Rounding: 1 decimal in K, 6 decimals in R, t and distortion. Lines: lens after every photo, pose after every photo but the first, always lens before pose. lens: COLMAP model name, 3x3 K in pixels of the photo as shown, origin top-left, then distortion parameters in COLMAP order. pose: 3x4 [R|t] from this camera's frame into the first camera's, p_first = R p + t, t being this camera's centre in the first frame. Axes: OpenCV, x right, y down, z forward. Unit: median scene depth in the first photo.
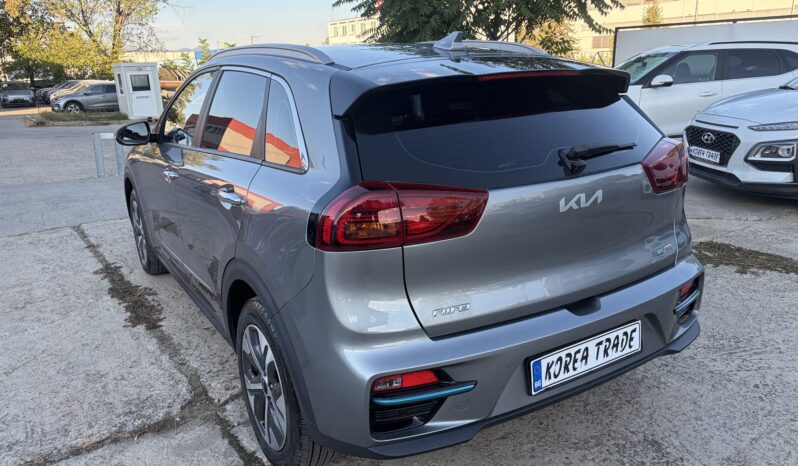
lens RADIAL K [[609.0, 0, 398.3], [0, 609.0, 224.0], [0, 0, 1]] dist [0.022741, -0.020013]
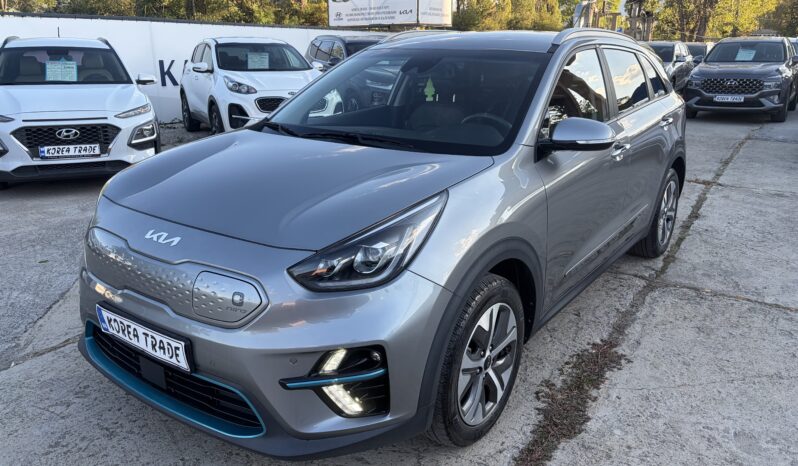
lens RADIAL K [[609.0, 0, 398.3], [0, 609.0, 224.0], [0, 0, 1]] dist [0.022741, -0.020013]
pose [[-0.380091, -0.226231, 0.896856, -1.754107], [0.246187, 0.909907, 0.333858, -0.597654], [-0.891585, 0.347690, -0.290152, 2.494299]]
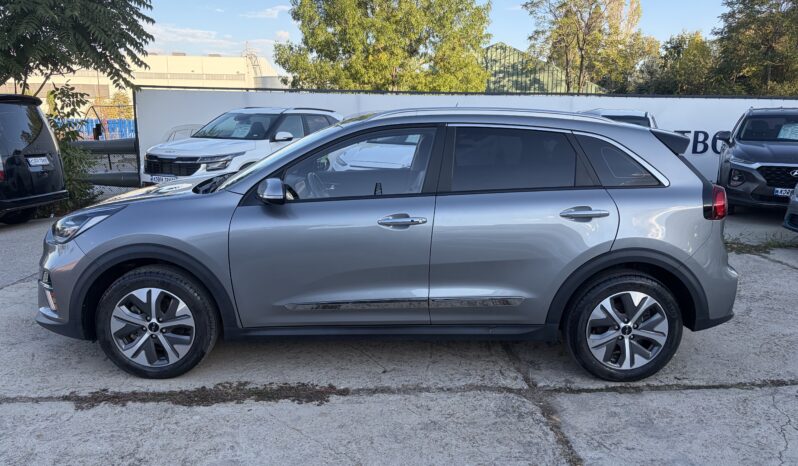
lens RADIAL K [[609.0, 0, 398.3], [0, 609.0, 224.0], [0, 0, 1]] dist [0.022741, -0.020013]
pose [[0.501750, -0.116570, 0.857122, -1.930370], [0.190556, 0.981431, 0.021927, -0.152752], [-0.843762, 0.152328, 0.514647, 0.696147]]
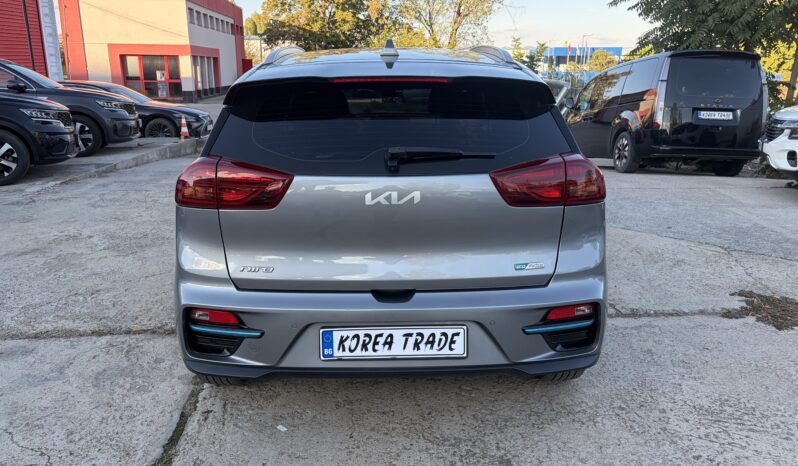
lens RADIAL K [[609.0, 0, 398.3], [0, 609.0, 224.0], [0, 0, 1]] dist [0.022741, -0.020013]
pose [[0.865804, 0.153167, -0.476365, 0.763702], [-0.152216, 0.987502, 0.040858, -0.034832], [0.476670, 0.037136, 0.878298, 0.050413]]
